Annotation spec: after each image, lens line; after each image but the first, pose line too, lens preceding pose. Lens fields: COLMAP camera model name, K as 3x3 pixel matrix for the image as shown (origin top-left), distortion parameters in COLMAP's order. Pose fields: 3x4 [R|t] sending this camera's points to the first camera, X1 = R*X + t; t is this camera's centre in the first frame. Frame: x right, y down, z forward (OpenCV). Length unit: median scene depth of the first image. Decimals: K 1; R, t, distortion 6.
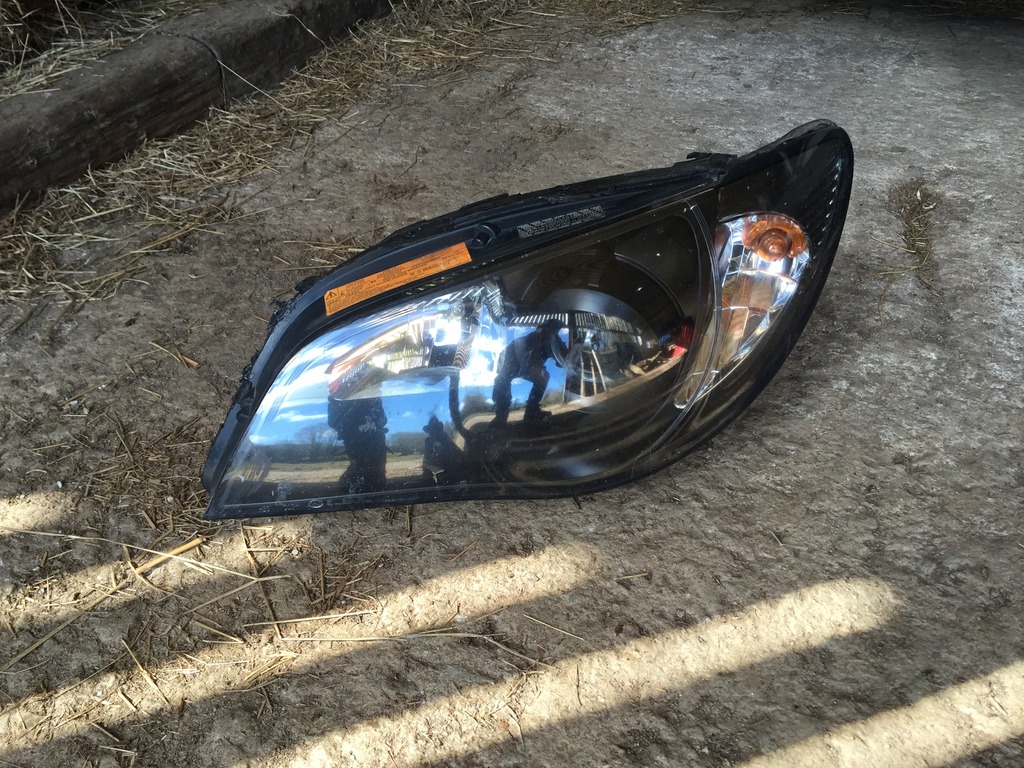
lens RADIAL K [[874.1, 0, 507.5], [0, 874.1, 388.7], [0, 0, 1]] dist [0.088294, -0.127193]
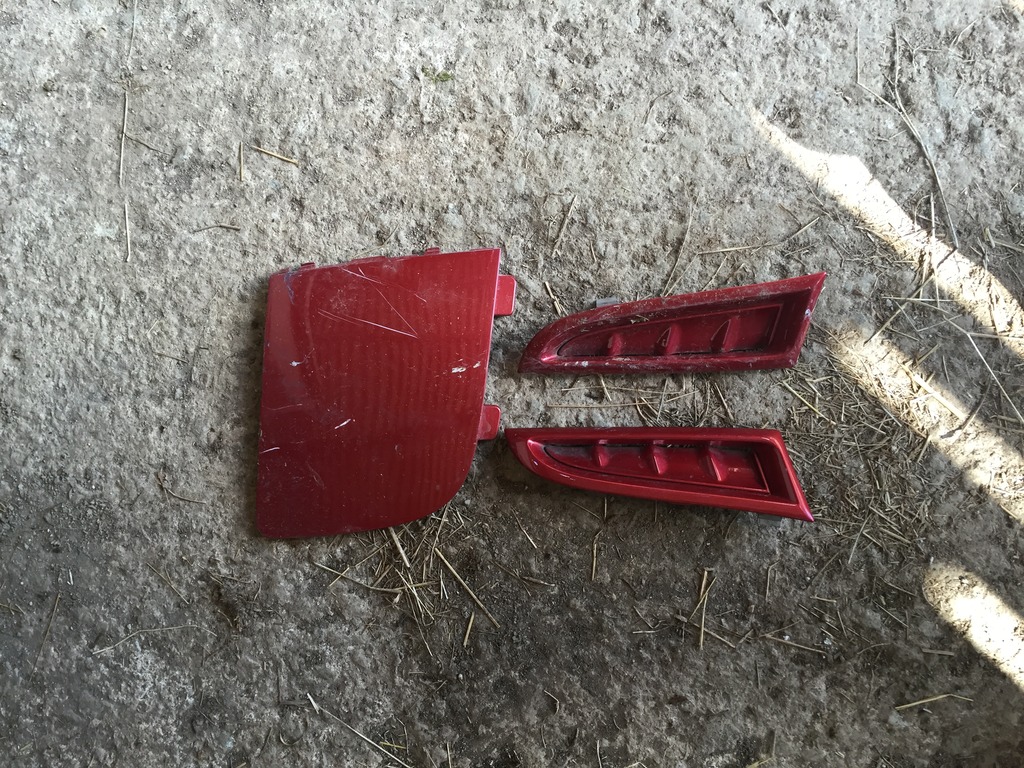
lens RADIAL K [[874.1, 0, 507.5], [0, 874.1, 388.7], [0, 0, 1]] dist [0.088294, -0.127193]
pose [[-0.441328, -0.895063, 0.063966, -0.117106], [0.667678, -0.279914, 0.689822, -0.526782], [-0.599529, 0.347146, 0.721148, 0.313831]]
